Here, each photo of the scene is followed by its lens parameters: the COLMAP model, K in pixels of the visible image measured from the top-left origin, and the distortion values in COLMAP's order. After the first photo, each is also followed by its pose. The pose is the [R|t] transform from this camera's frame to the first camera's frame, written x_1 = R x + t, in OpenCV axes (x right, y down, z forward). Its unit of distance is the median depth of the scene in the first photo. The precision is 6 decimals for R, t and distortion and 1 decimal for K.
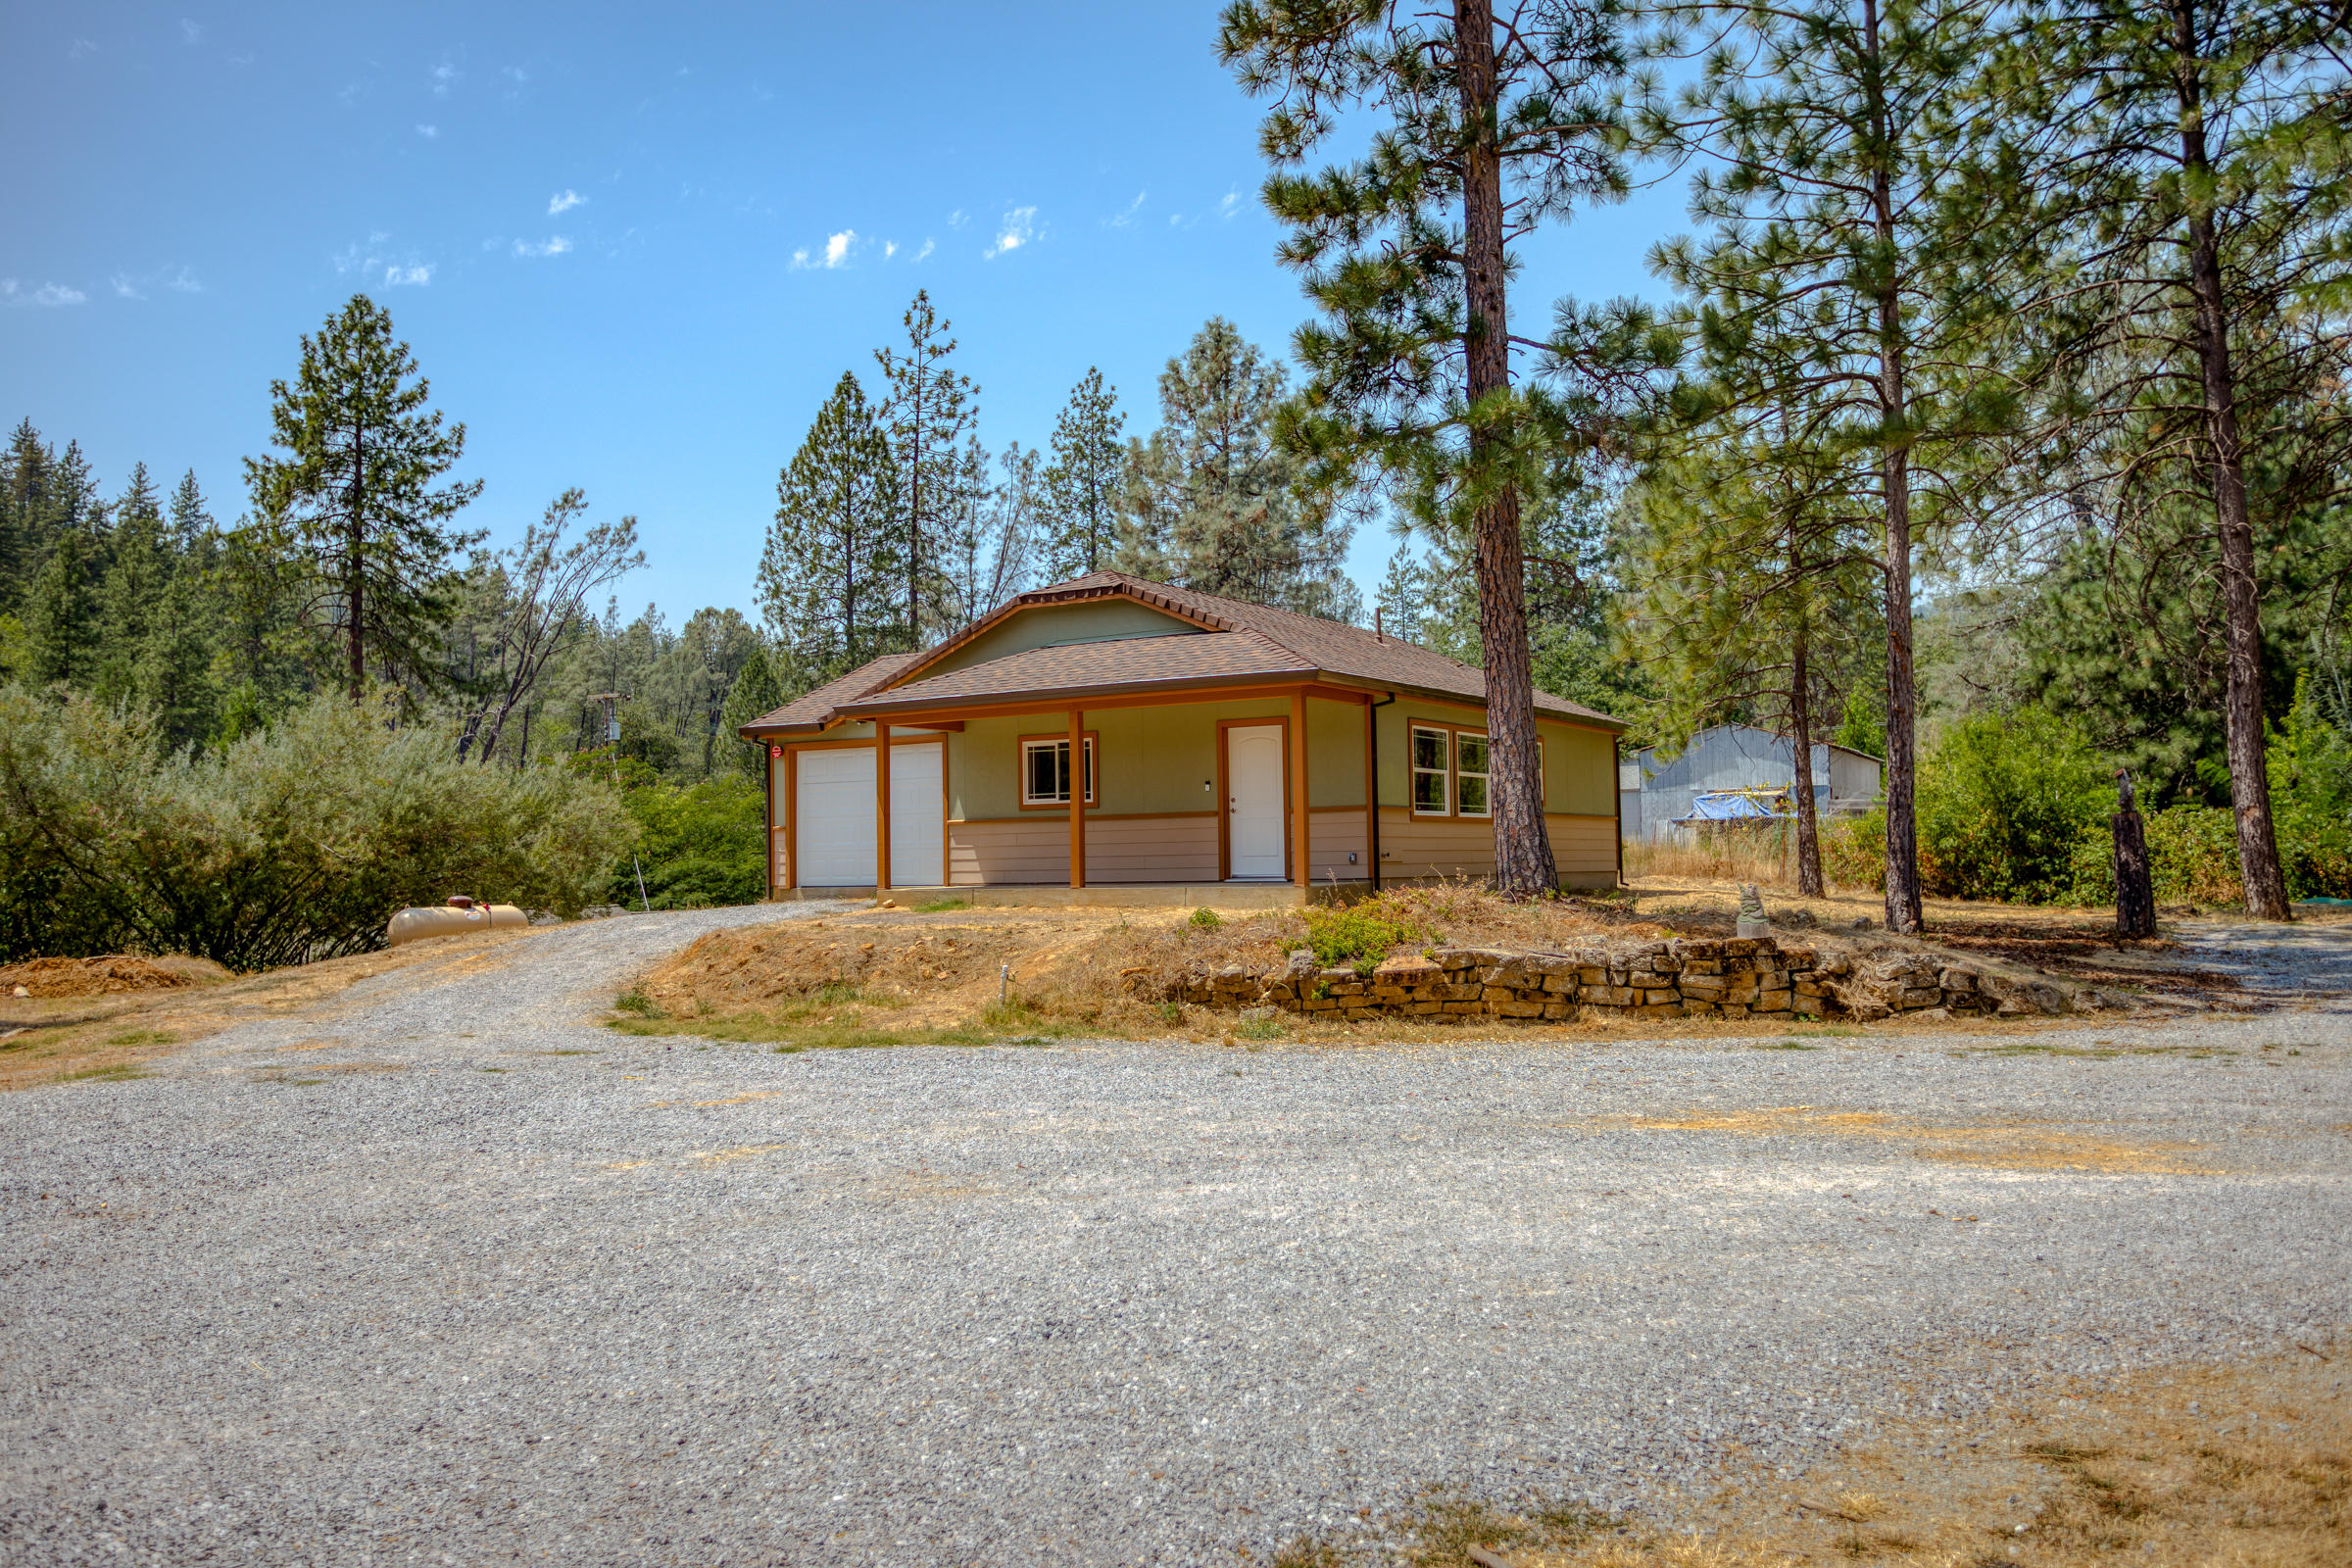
lens RADIAL K [[1837.3, 0, 1176.0], [0, 1837.3, 784.0], [0, 0, 1]] dist [-0.037112, 0.044830]
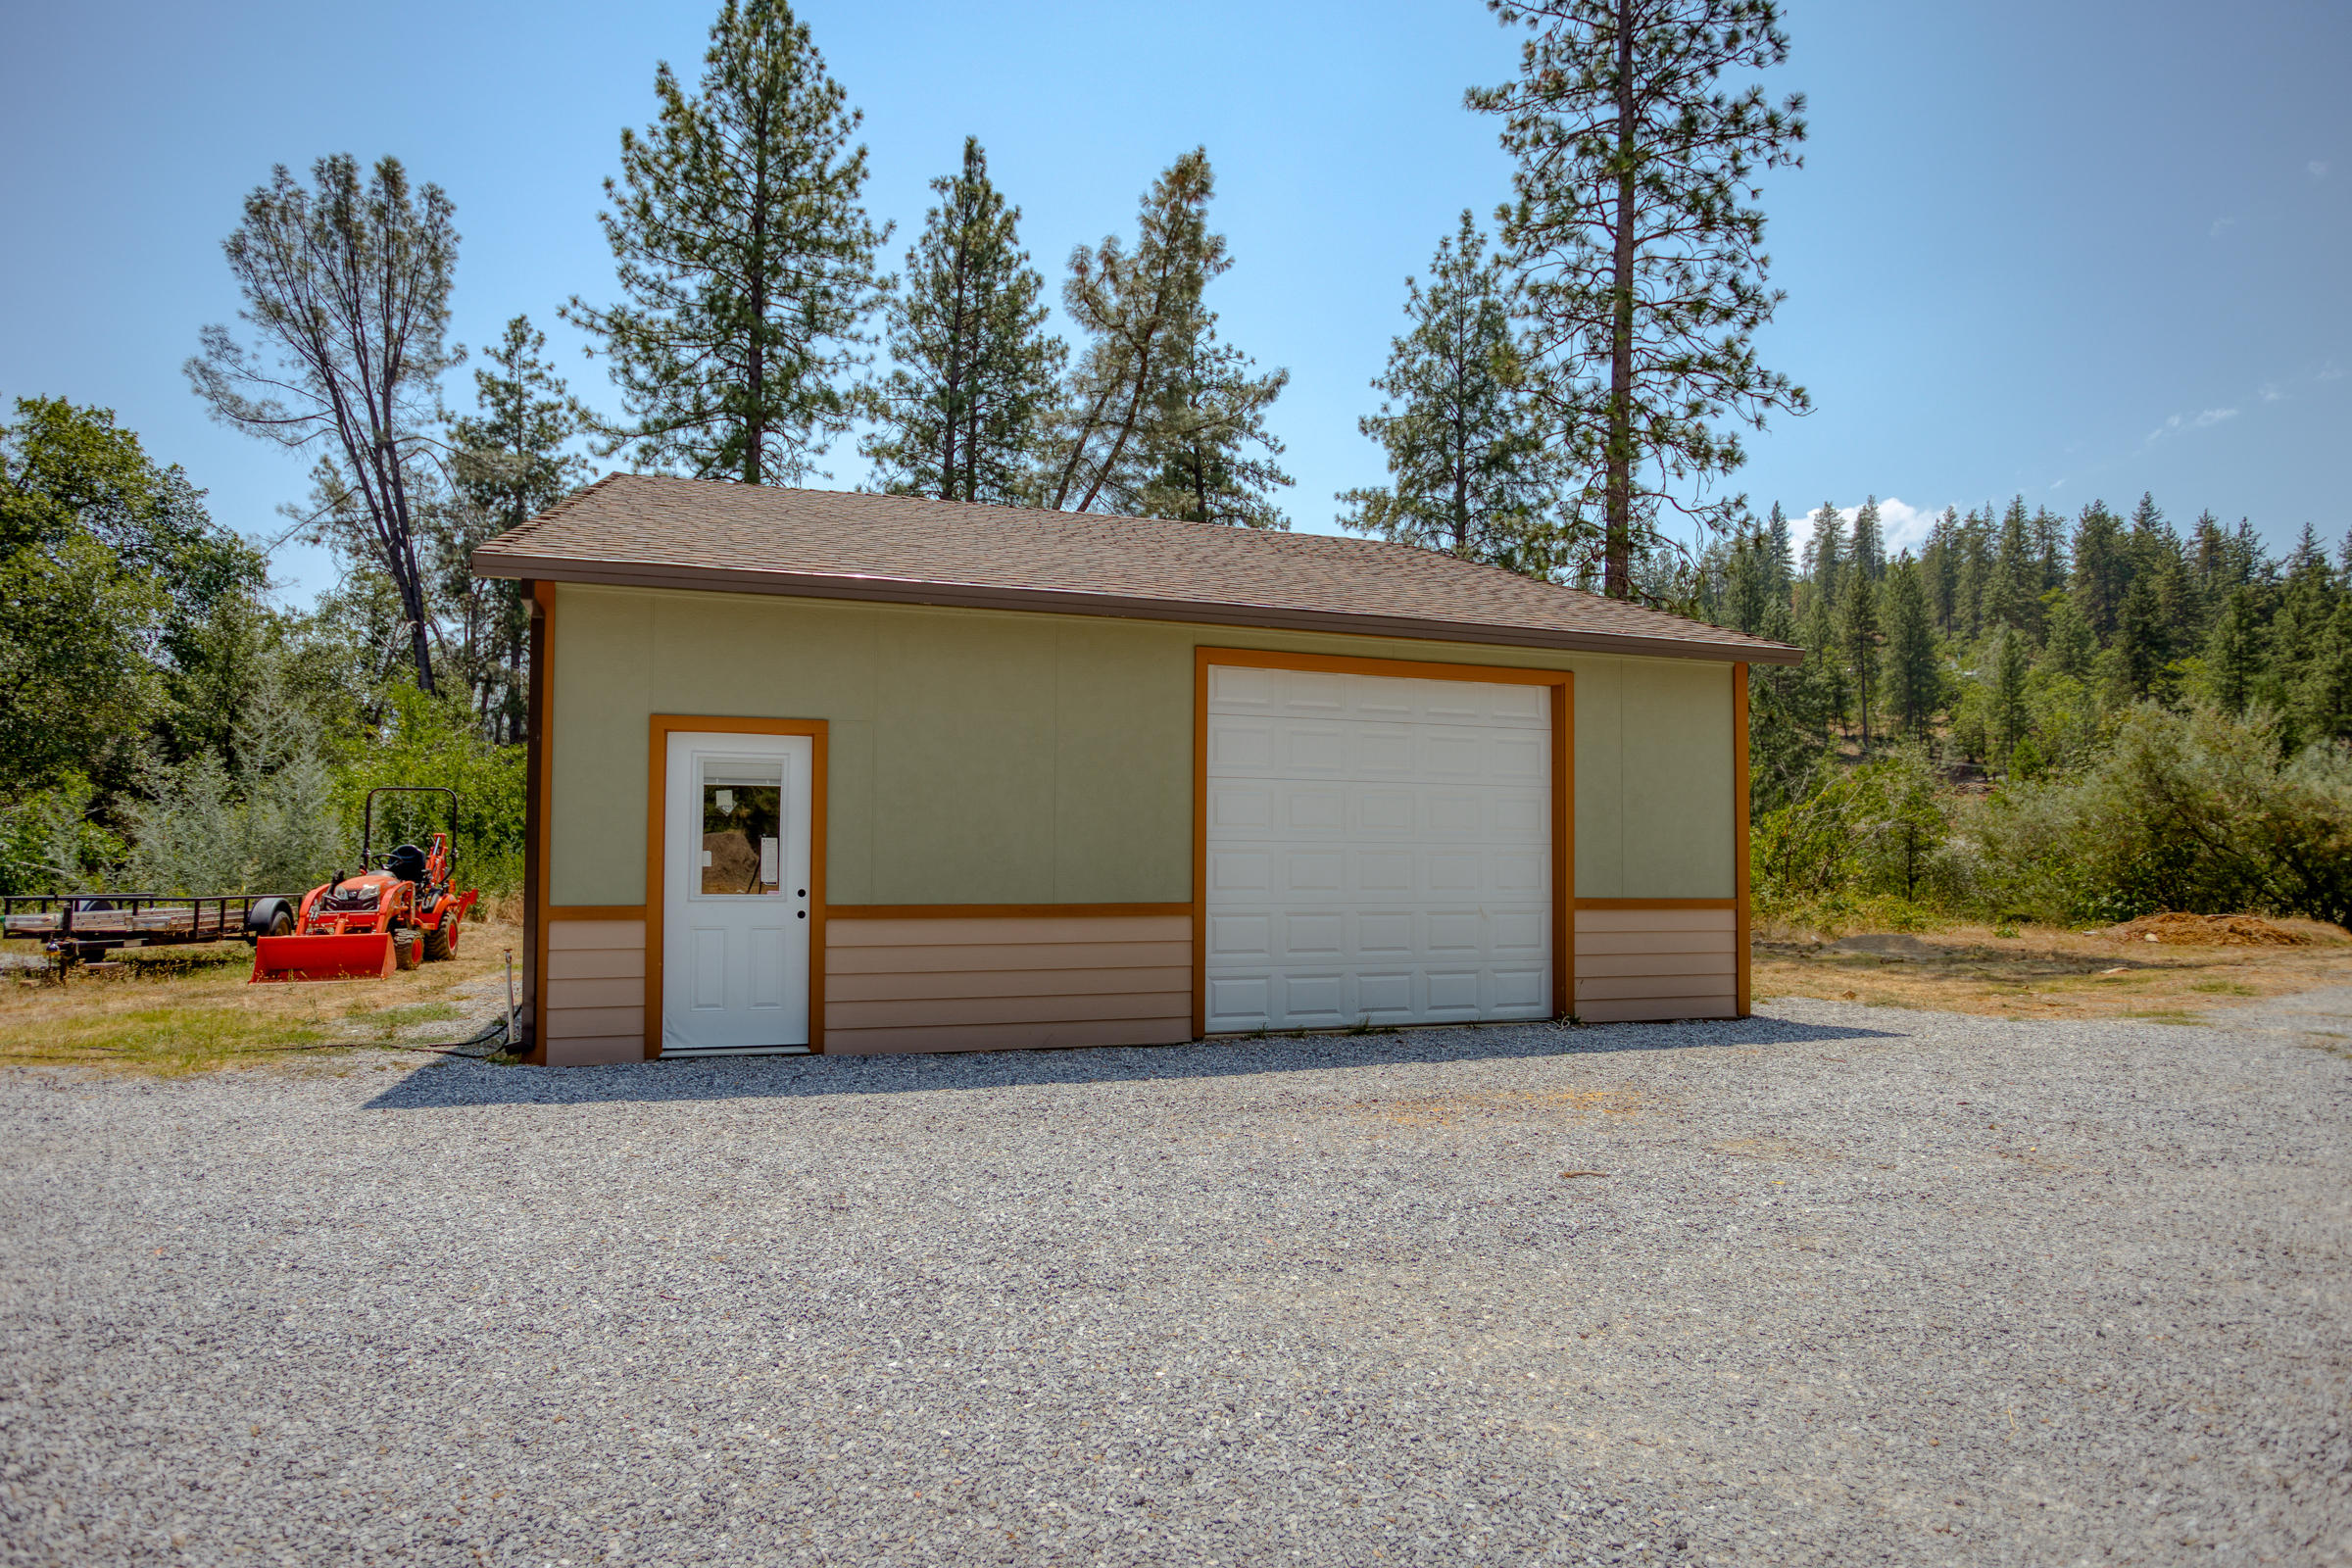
lens RADIAL K [[1232.2, 0, 1175.8], [0, 1232.2, 806.3], [0, 0, 1]] dist [-0.046581, 0.026010]
pose [[0.291240, -0.010770, -0.956589, -0.004008], [0.027445, 0.999619, -0.002899, 0.001285], [0.956256, -0.025409, 0.291424, 0.026607]]
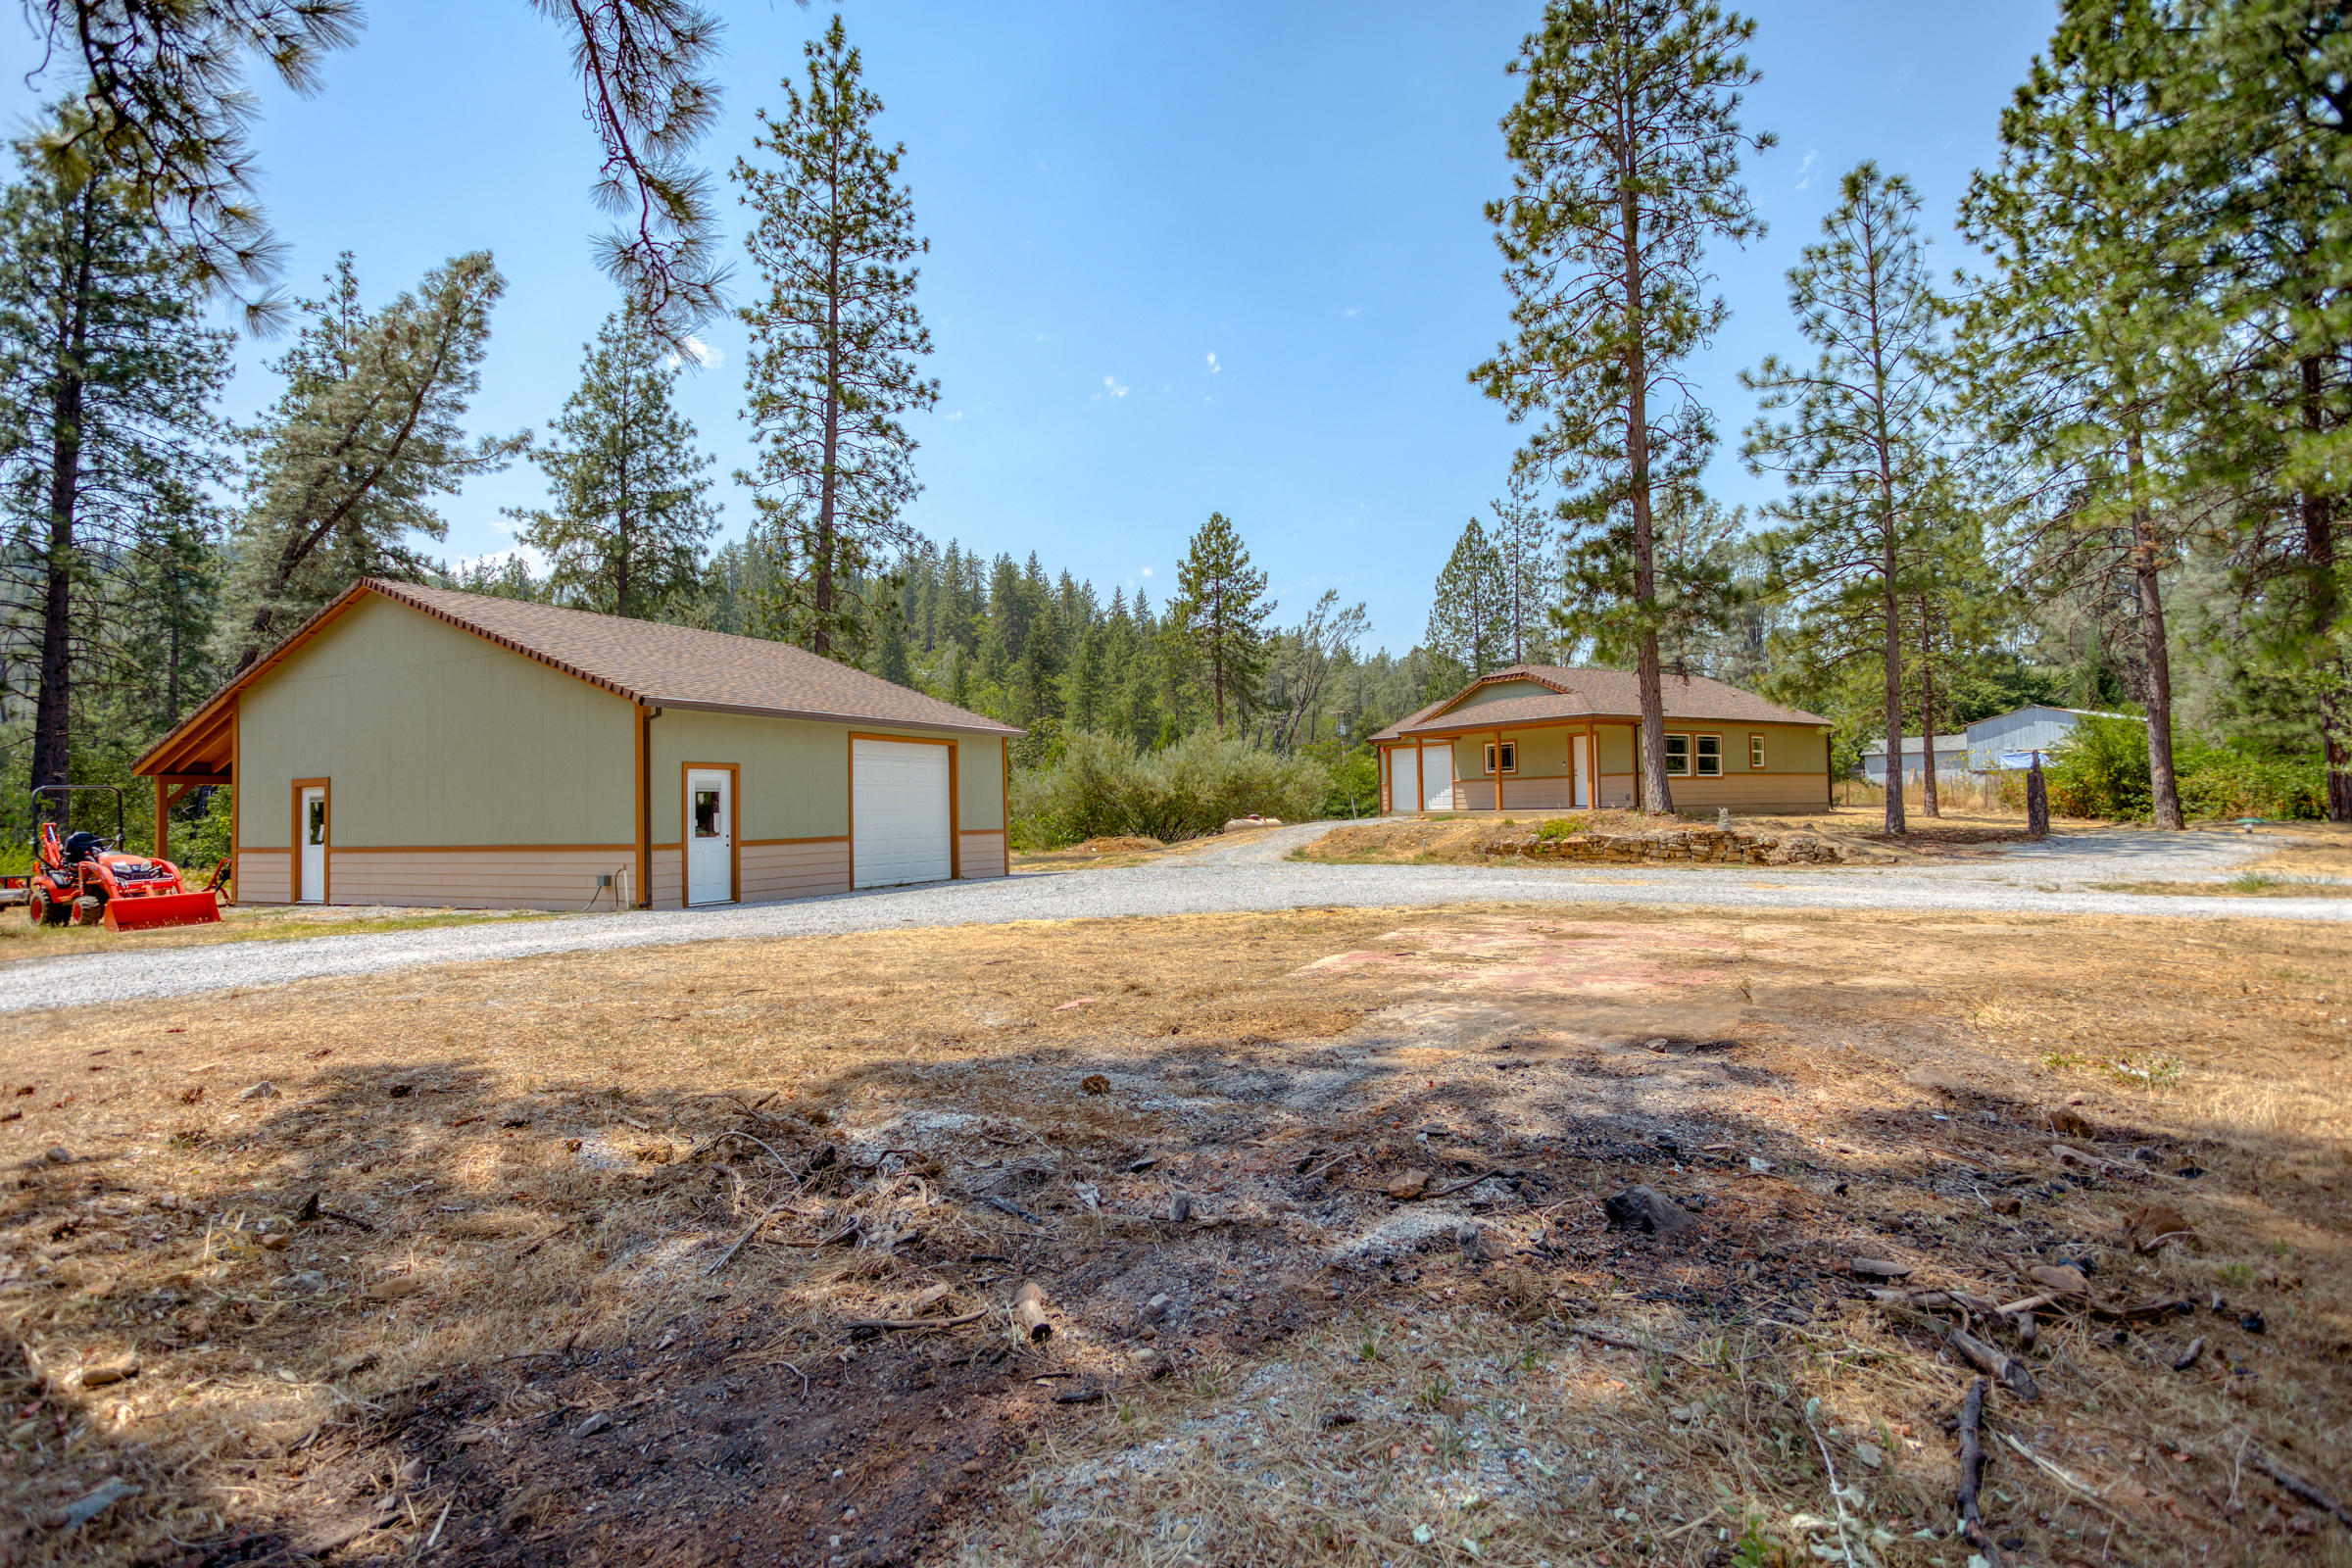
lens RADIAL K [[1143.5, 0, 1172.4], [0, 1143.5, 767.1], [0, 0, 1]] dist [-0.050483, 0.031570]
pose [[0.890630, -0.015711, -0.454458, 0.069000], [0.023442, 0.999660, 0.011381, -0.006675], [0.454125, -0.020790, 0.890696, -0.130756]]
